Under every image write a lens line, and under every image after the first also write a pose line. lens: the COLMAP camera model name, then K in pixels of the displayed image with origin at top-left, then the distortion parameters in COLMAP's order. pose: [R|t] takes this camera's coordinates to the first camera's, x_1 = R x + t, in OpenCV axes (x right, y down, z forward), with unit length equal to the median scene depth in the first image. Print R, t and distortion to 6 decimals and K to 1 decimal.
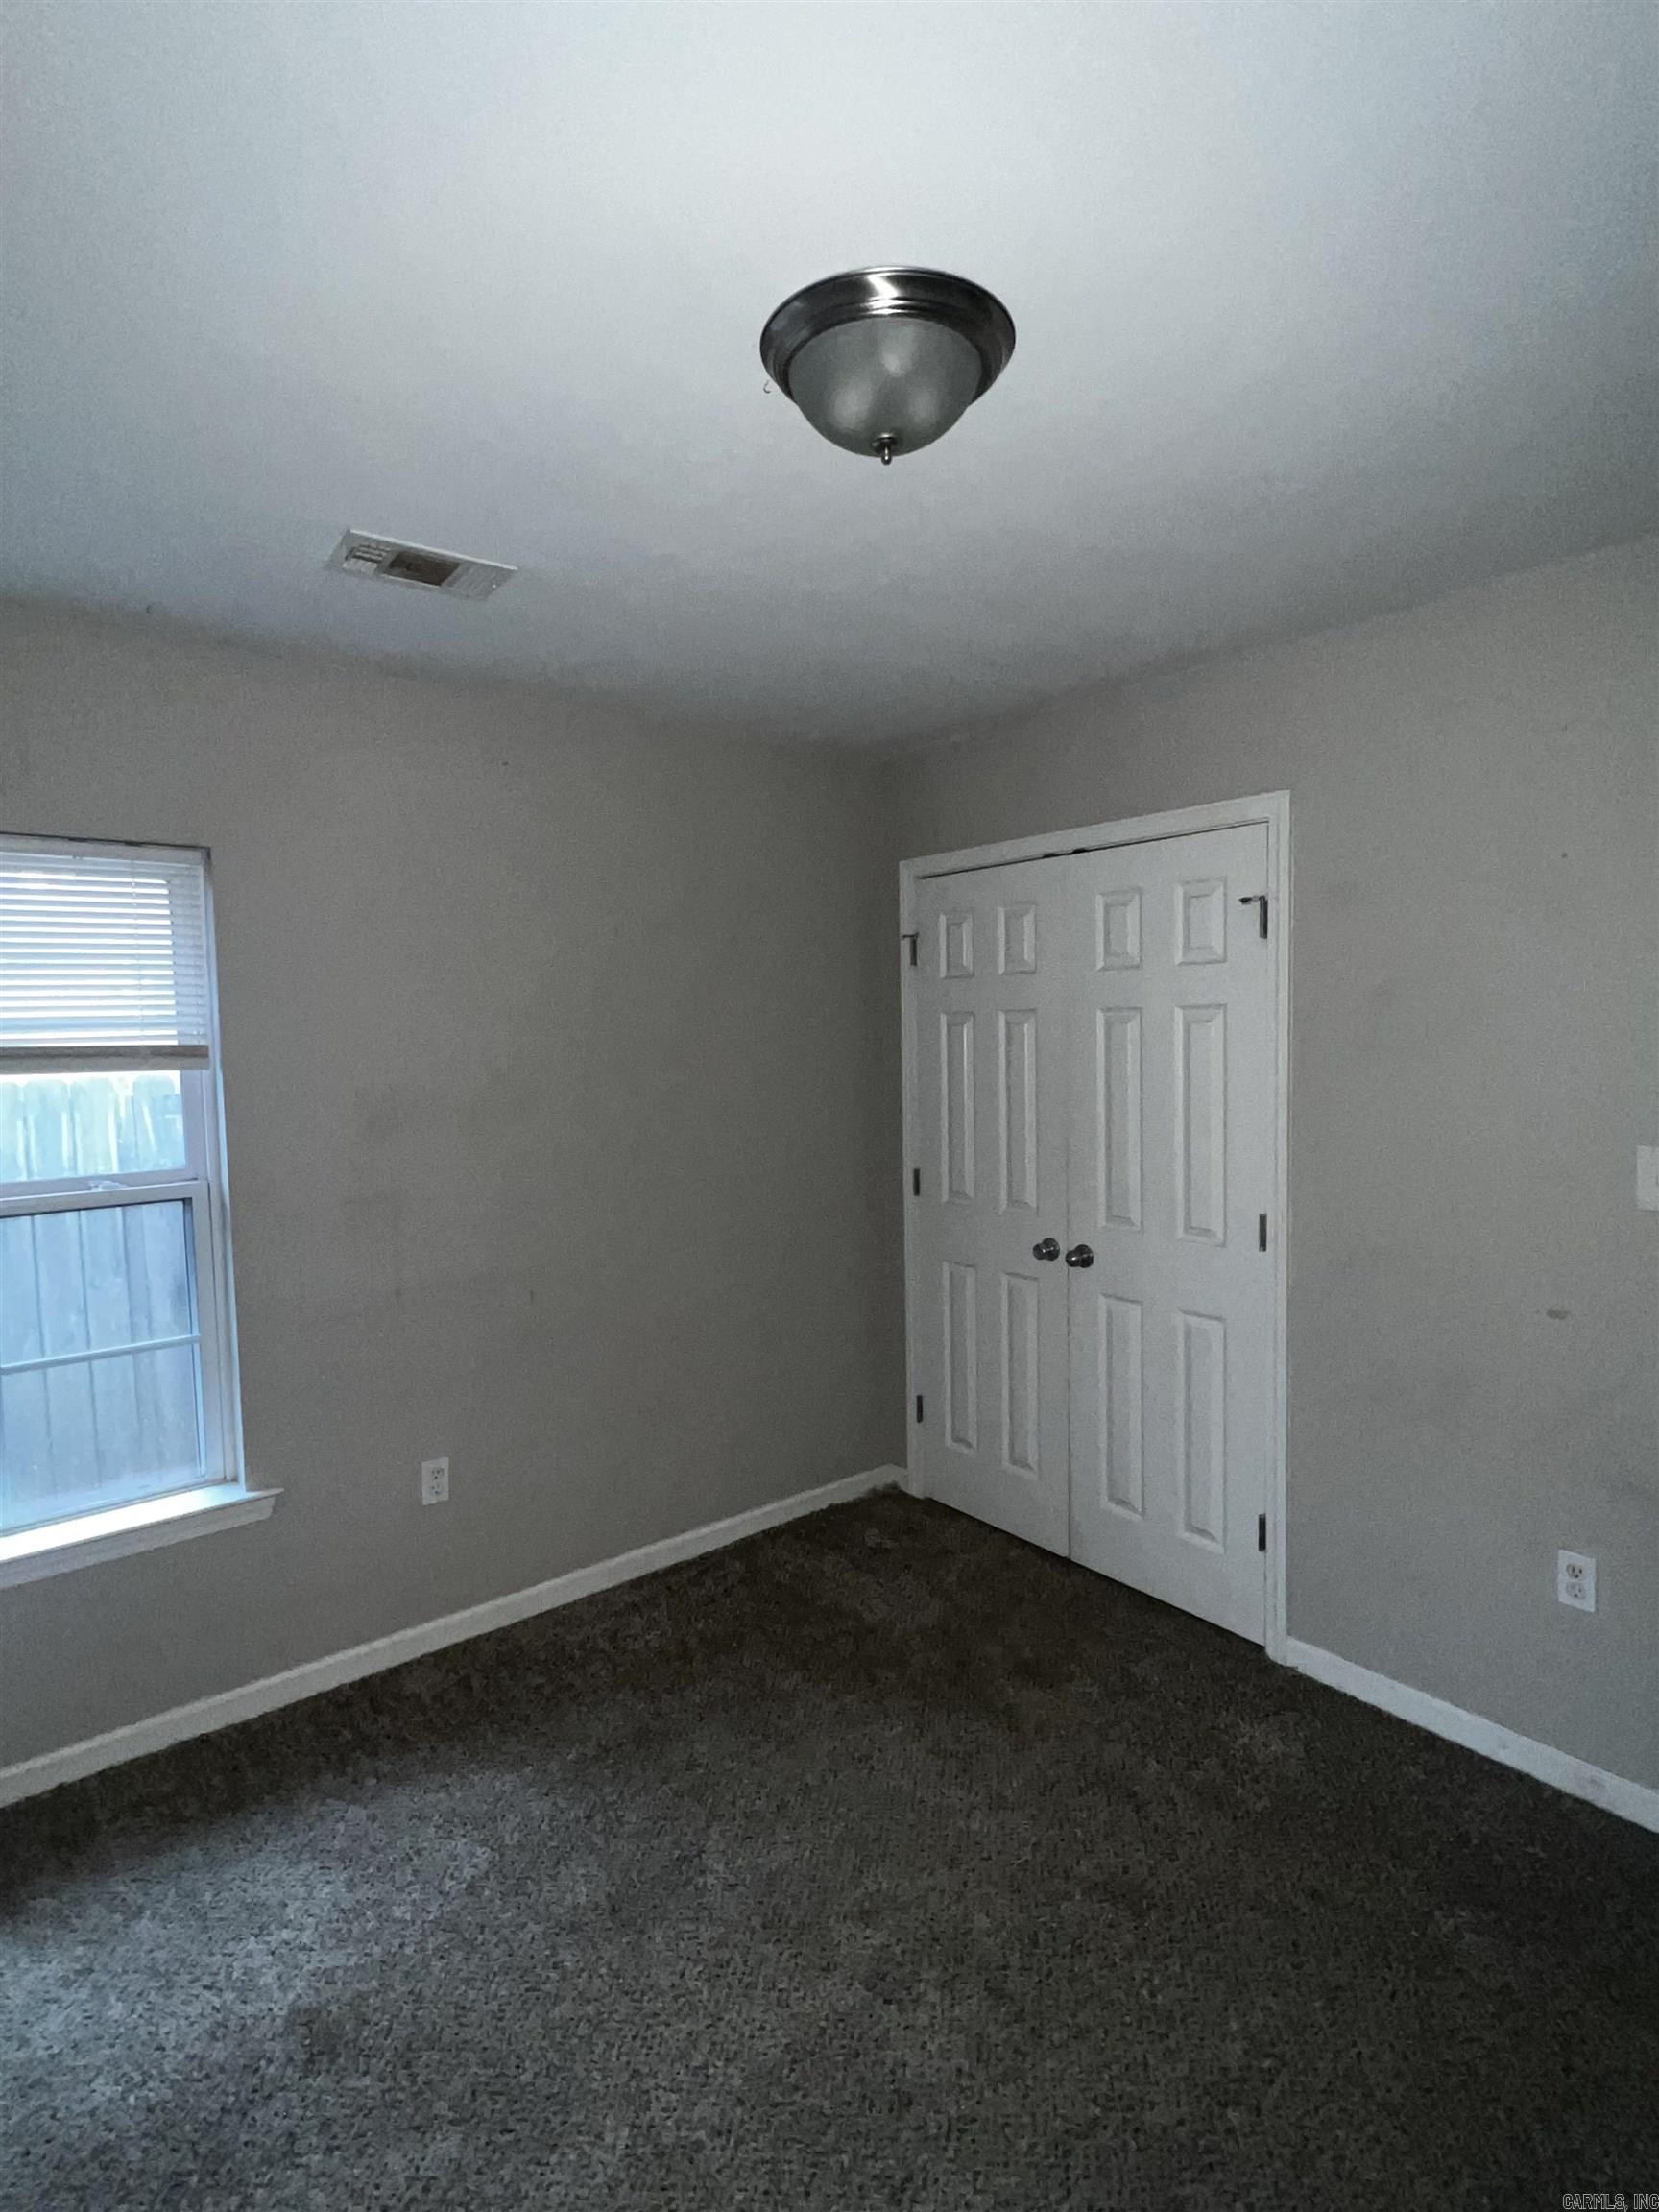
lens RADIAL K [[1138.7, 0, 829.5], [0, 1138.7, 1106.0], [0, 0, 1]] dist [-0.003801, -0.000618]
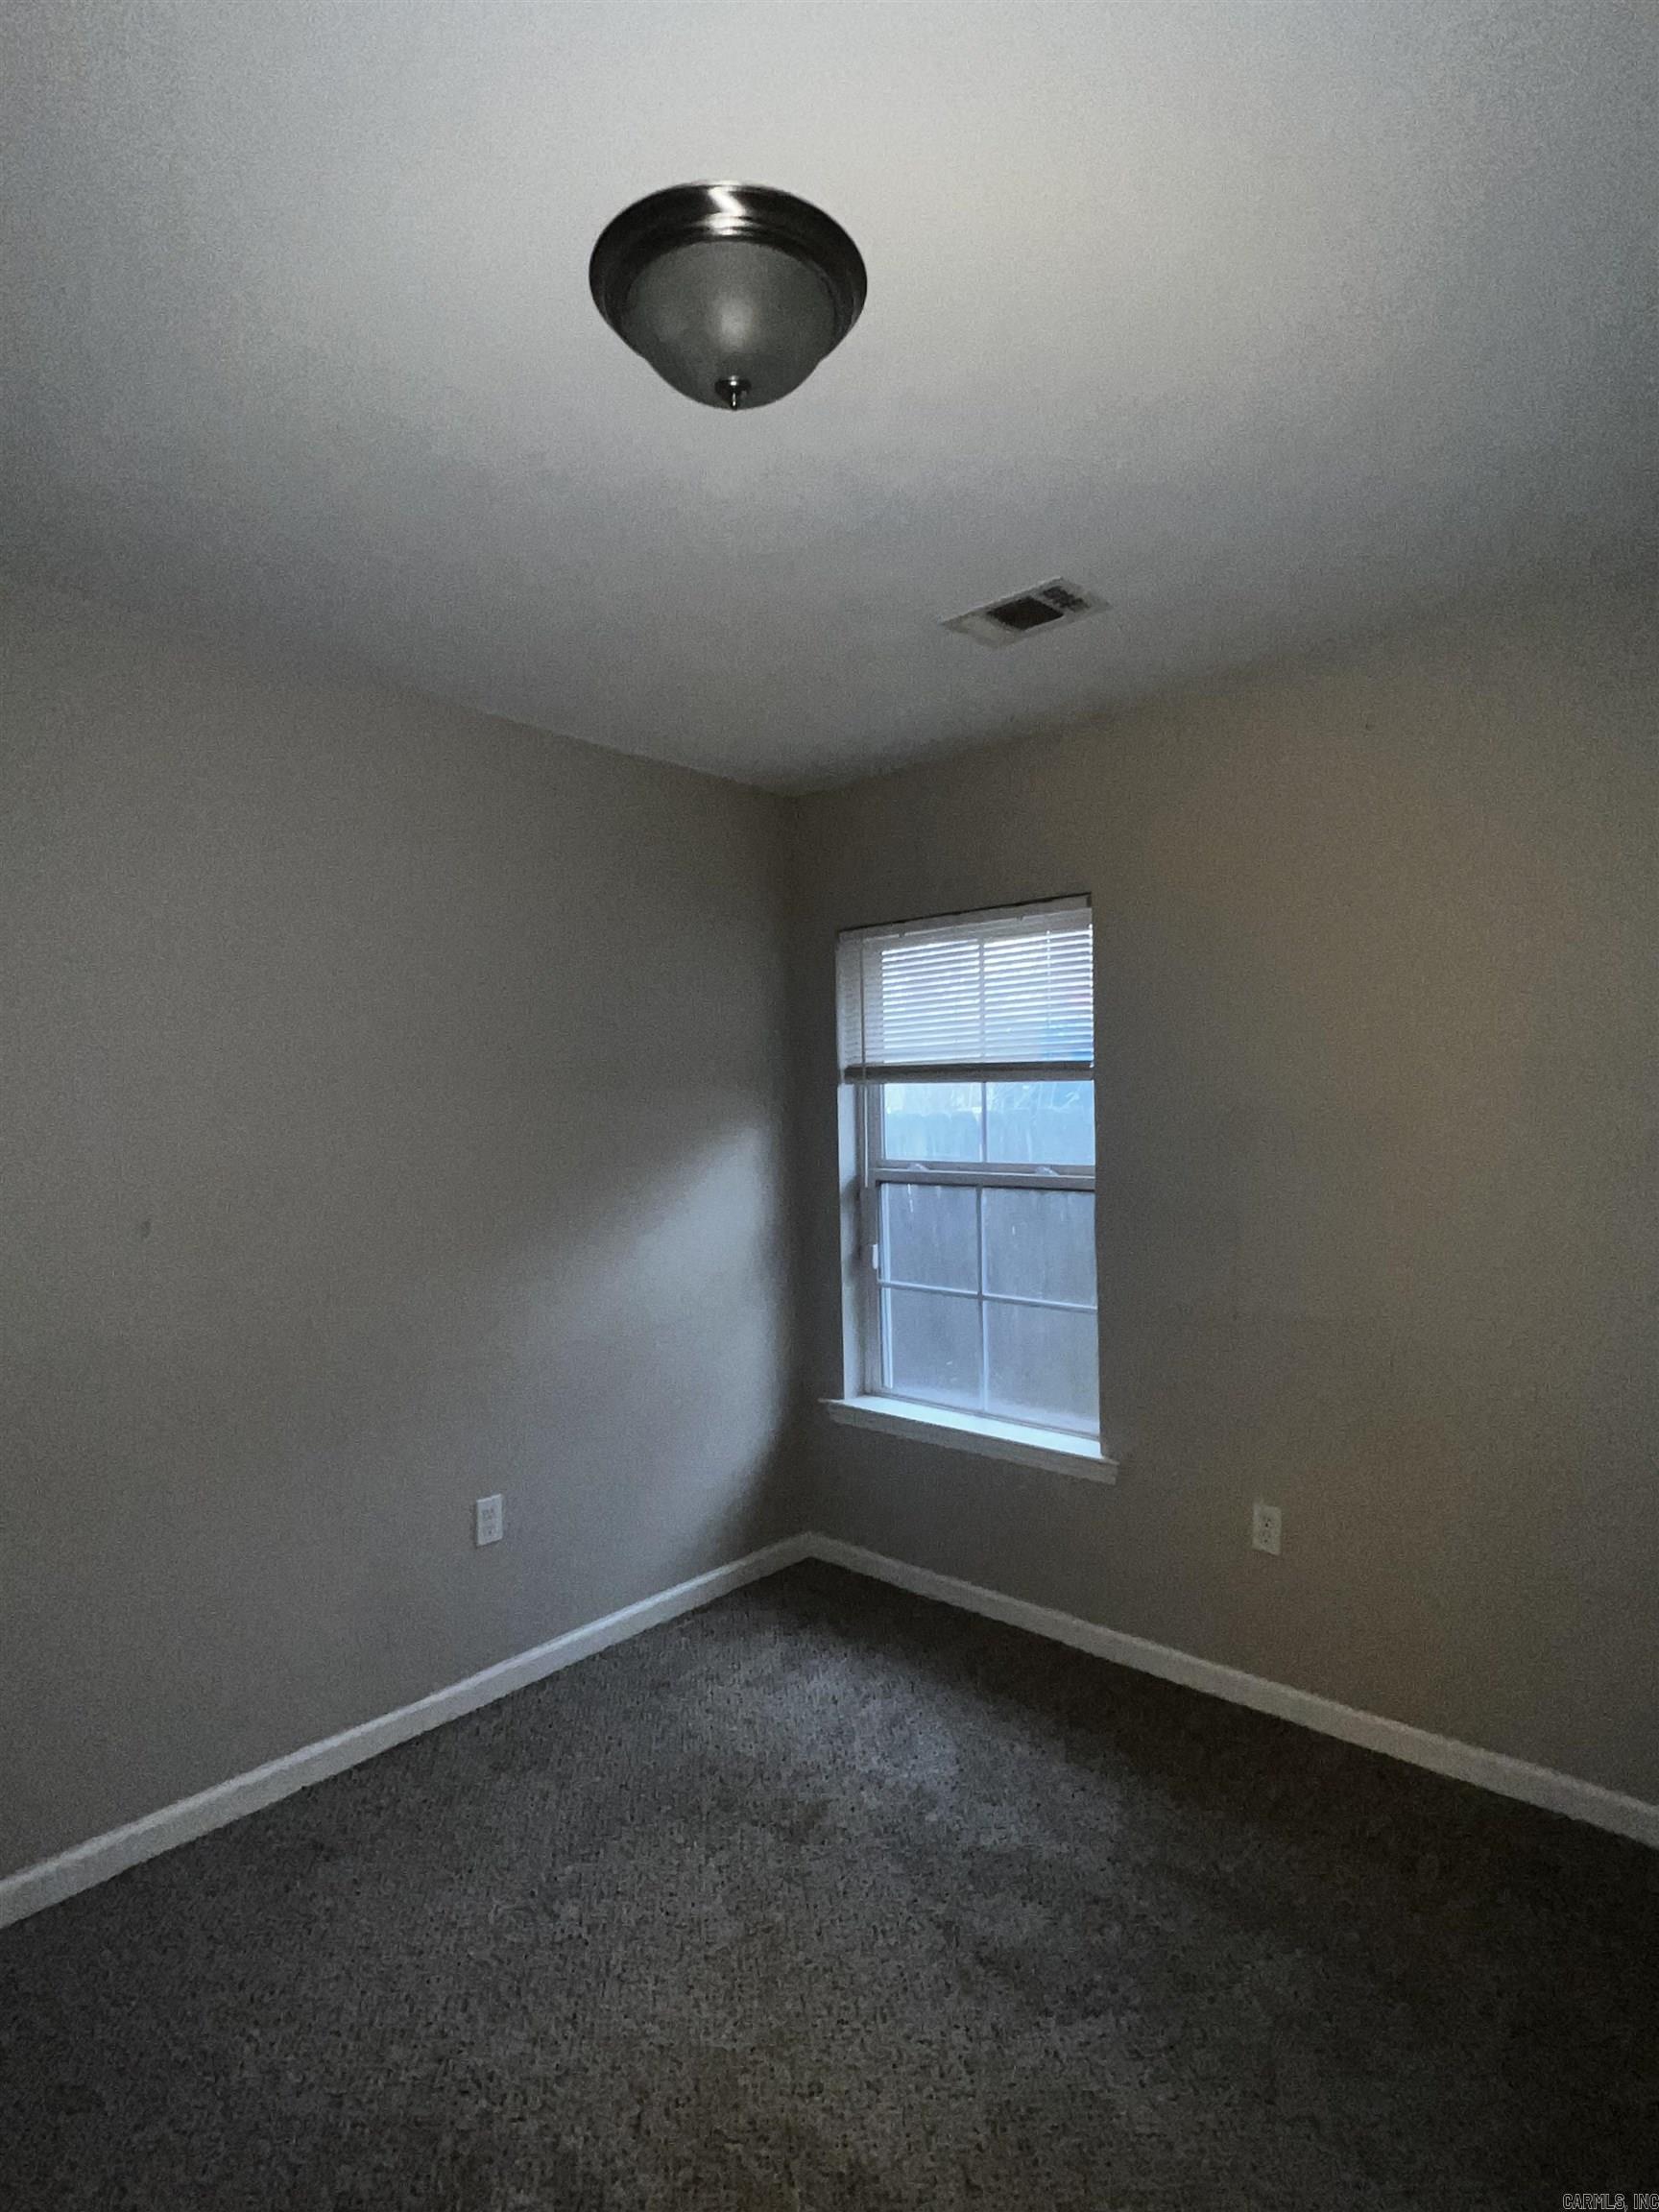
lens RADIAL K [[1133.2, 0, 829.4], [0, 1133.2, 1116.4], [0, 0, 1]] dist [-0.000967, 0.000413]
pose [[0.161639, 0.038296, -0.986107, 0.585692], [-0.048636, 0.998342, 0.030799, -0.020362], [0.985651, 0.042982, 0.163234, 0.573465]]
